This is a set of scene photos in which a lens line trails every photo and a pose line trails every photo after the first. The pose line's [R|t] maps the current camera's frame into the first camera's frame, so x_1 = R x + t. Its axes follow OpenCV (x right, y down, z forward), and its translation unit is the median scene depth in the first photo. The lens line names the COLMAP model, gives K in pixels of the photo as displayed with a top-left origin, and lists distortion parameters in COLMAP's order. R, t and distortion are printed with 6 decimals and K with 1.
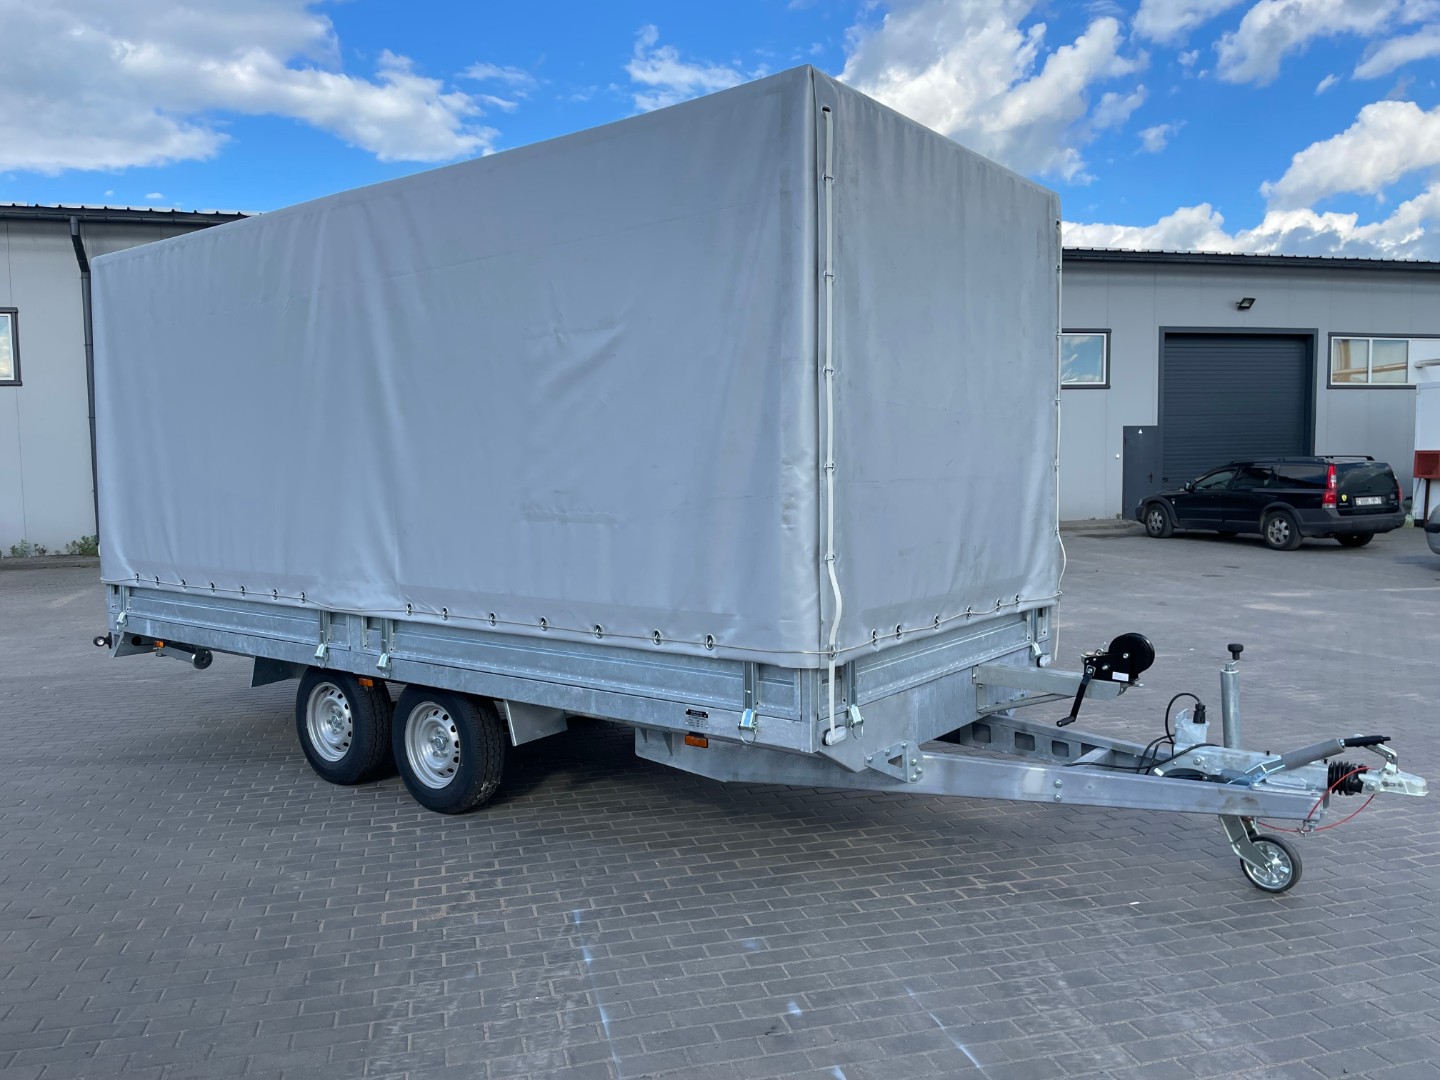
lens RADIAL K [[1086.9, 0, 728.2], [0, 1086.9, 538.9], [0, 0, 1]] dist [0.095972, -0.125348]
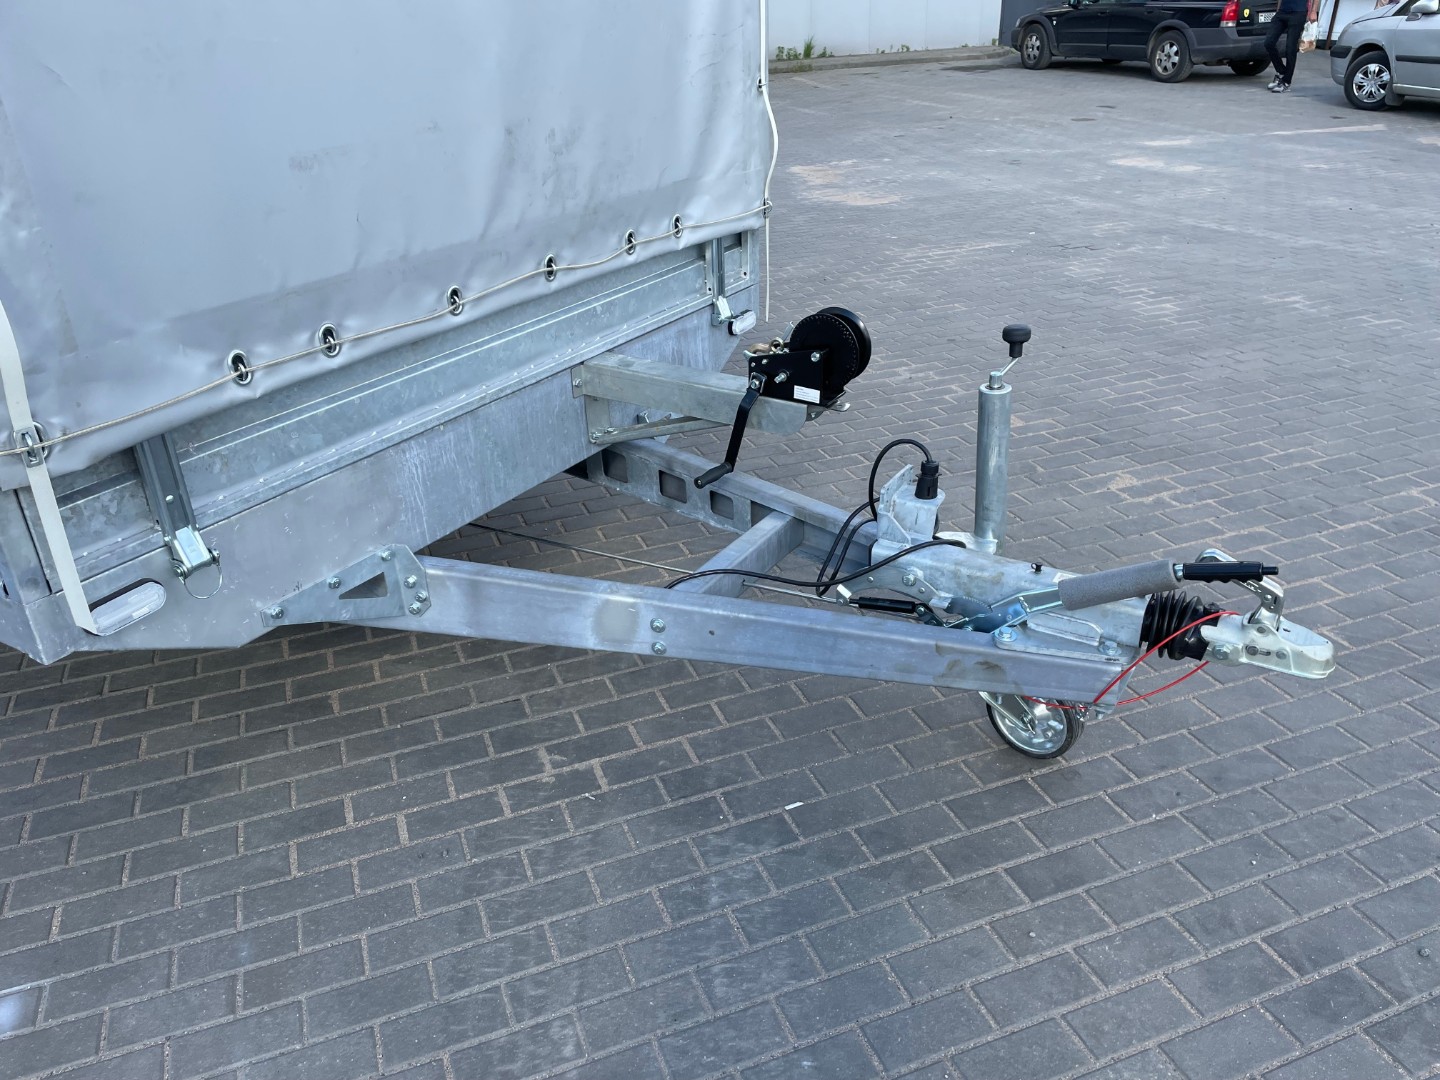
lens RADIAL K [[1086.9, 0, 728.2], [0, 1086.9, 538.9], [0, 0, 1]] dist [0.095972, -0.125348]
pose [[0.993884, -0.060712, 0.092243, 0.250465], [0.020171, 0.921064, 0.388888, -0.015298], [-0.108572, -0.384648, 0.916656, 0.464658]]
